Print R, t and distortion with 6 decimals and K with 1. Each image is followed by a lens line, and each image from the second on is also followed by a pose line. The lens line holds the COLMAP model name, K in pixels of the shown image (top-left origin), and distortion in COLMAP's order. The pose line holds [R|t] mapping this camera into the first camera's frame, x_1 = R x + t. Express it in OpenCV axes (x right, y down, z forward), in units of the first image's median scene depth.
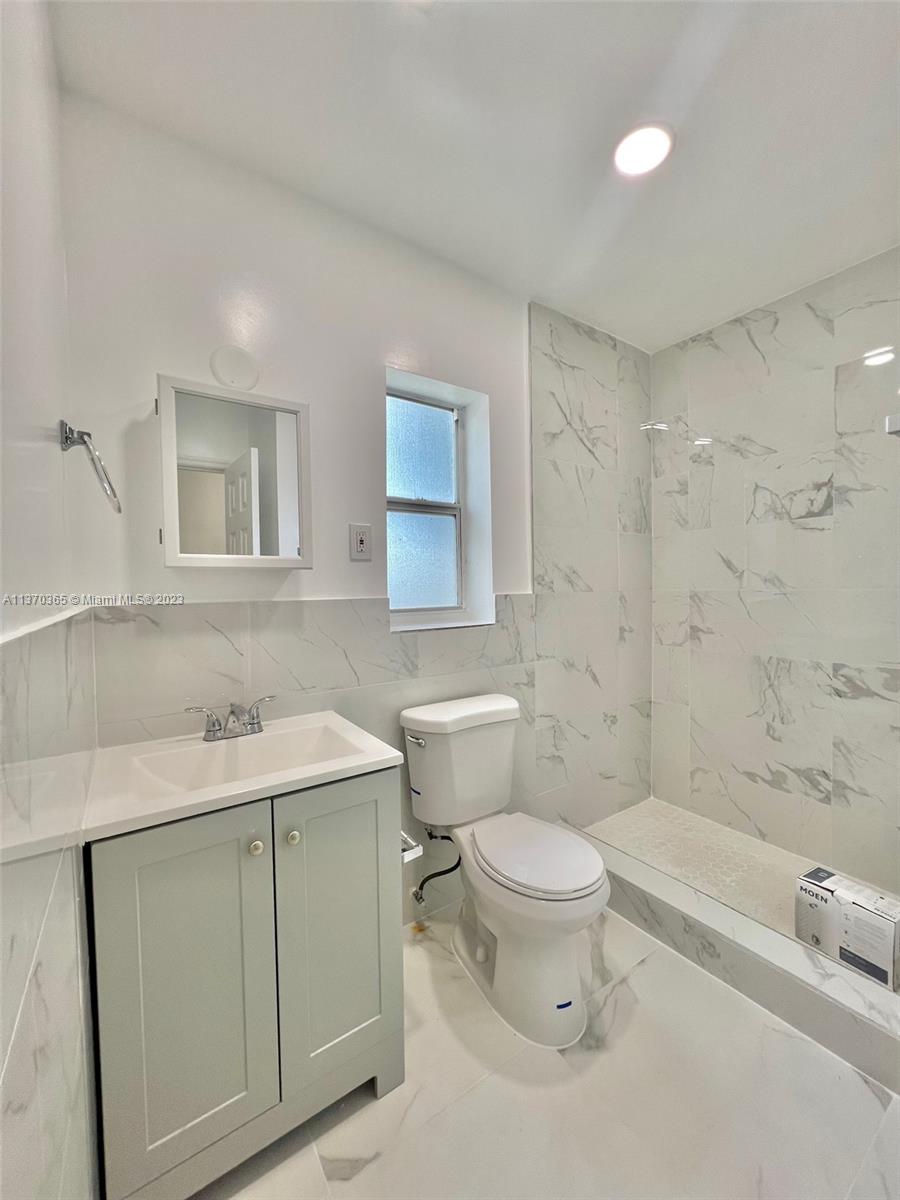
lens RADIAL K [[476.8, 0, 450.0], [0, 476.8, 600.0], [0, 0, 1]] dist [0.000521, 0.000010]
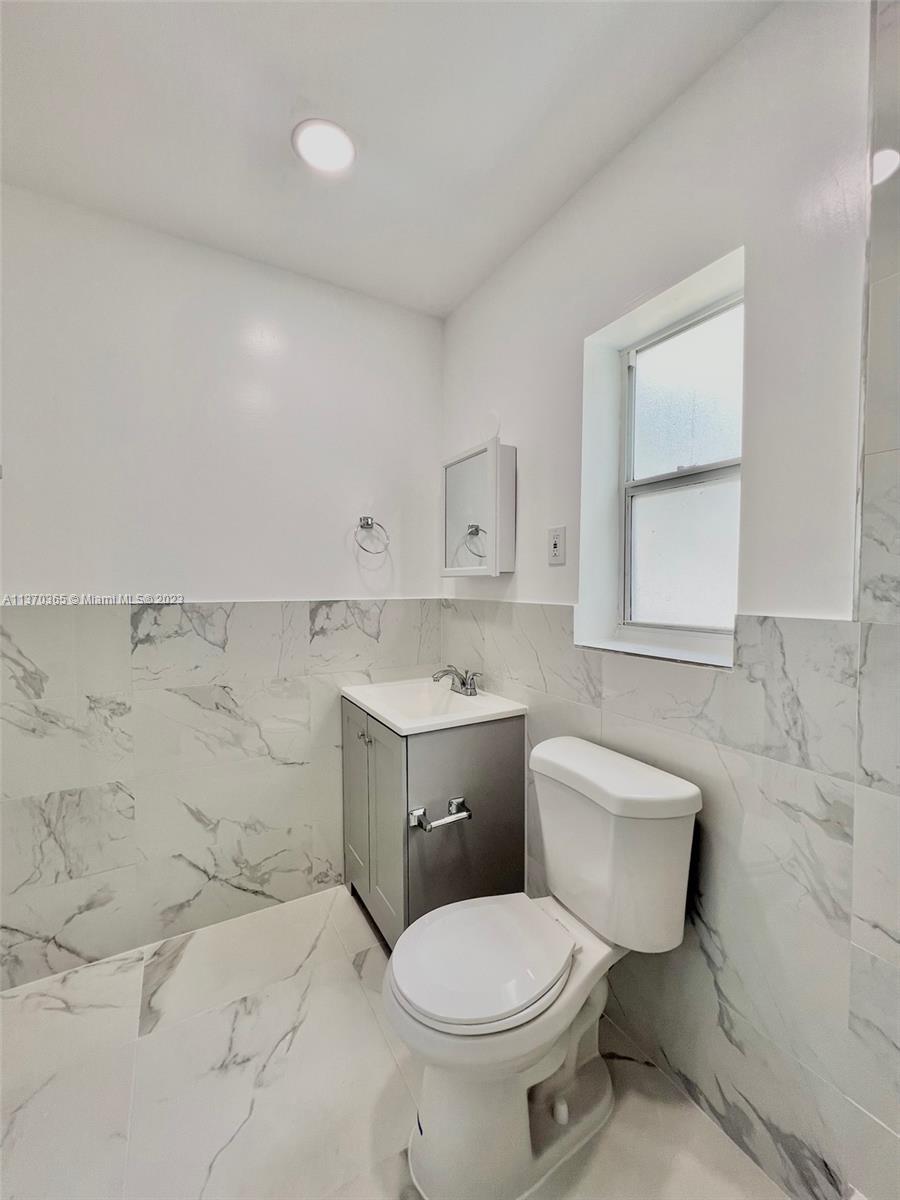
lens RADIAL K [[476.8, 0, 450.0], [0, 476.8, 600.0], [0, 0, 1]] dist [0.000521, 0.000010]
pose [[-0.080303, 0.047961, -0.995616, 0.663692], [-0.029206, 0.998300, 0.050446, -0.045798], [0.996343, 0.033129, -0.078766, 0.725569]]
